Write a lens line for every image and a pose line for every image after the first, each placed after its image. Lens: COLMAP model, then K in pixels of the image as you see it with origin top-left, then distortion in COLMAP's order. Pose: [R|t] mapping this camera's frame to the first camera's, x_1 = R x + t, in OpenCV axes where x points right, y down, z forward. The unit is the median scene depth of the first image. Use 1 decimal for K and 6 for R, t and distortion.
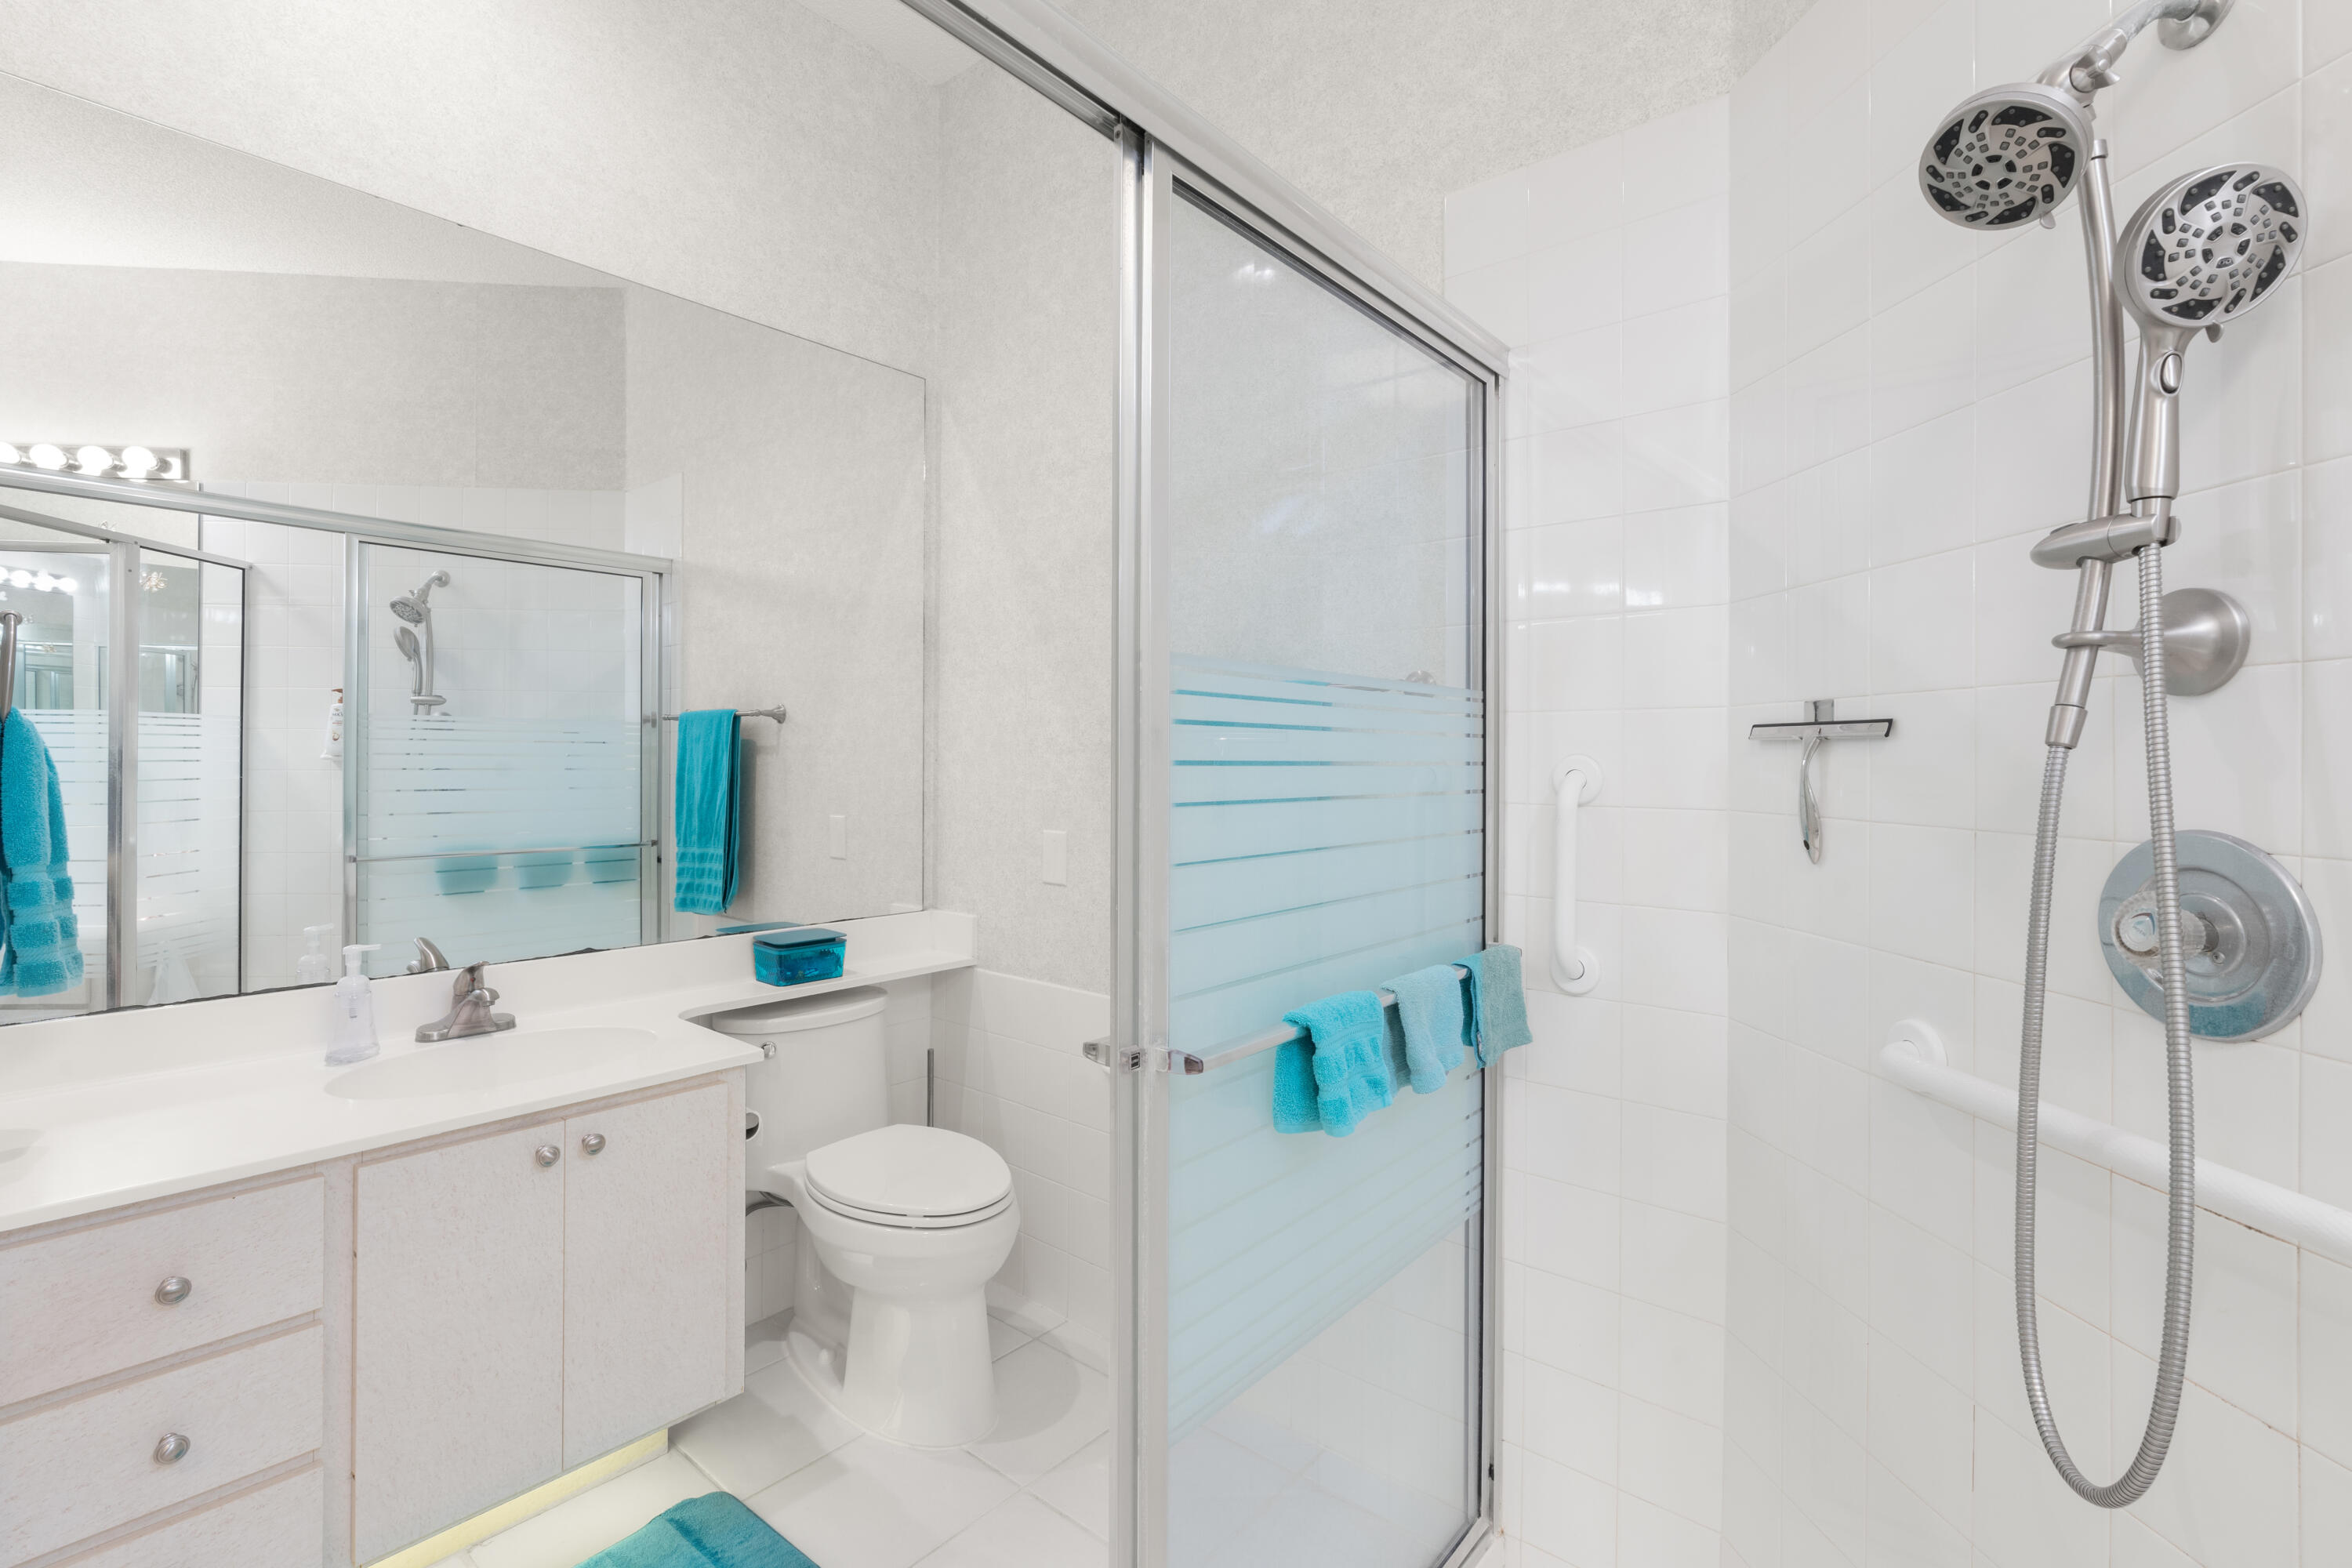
lens RADIAL K [[1056.6, 0, 1178.5], [0, 1056.6, 770.5], [0, 0, 1]] dist [-0.011680, 0.003249]
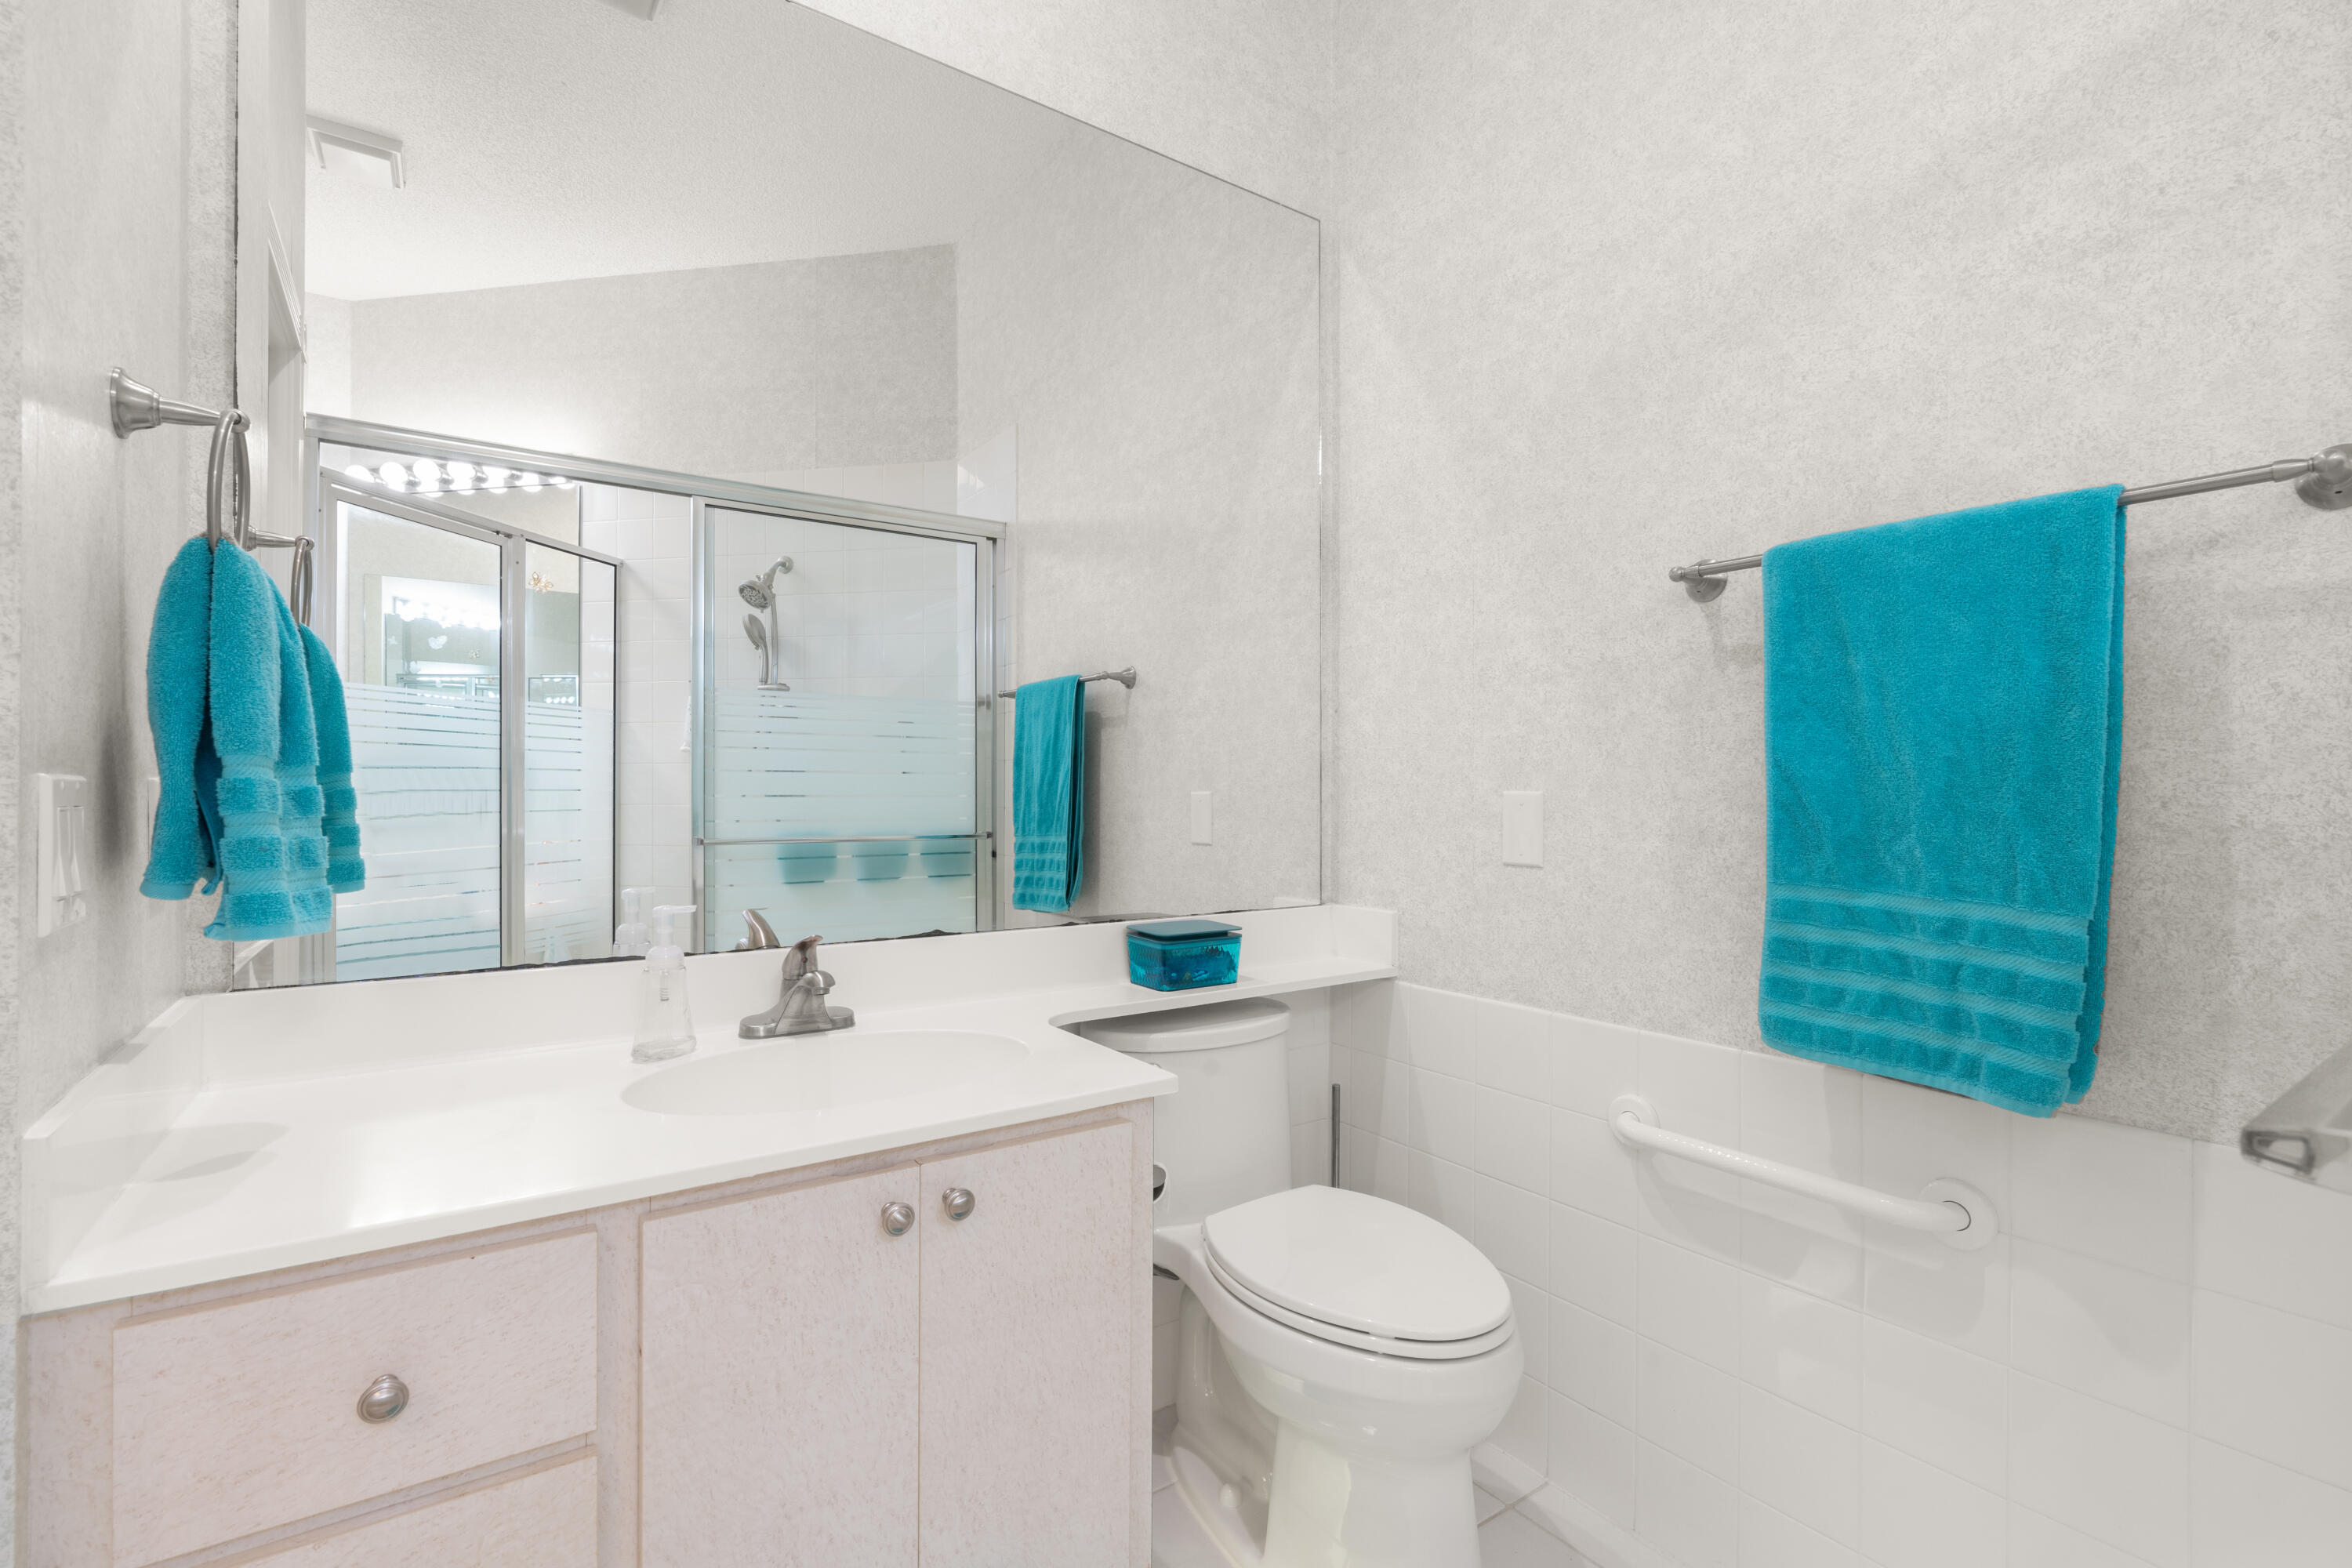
lens RADIAL K [[1056.6, 0, 1172.8], [0, 1056.6, 800.5], [0, 0, 1]] dist [-0.011680, 0.003249]
pose [[0.964132, -0.005042, -0.265376, -0.144997], [0.004395, 0.999986, -0.003030, 0.059961], [0.265388, 0.001755, 0.964140, 0.230058]]
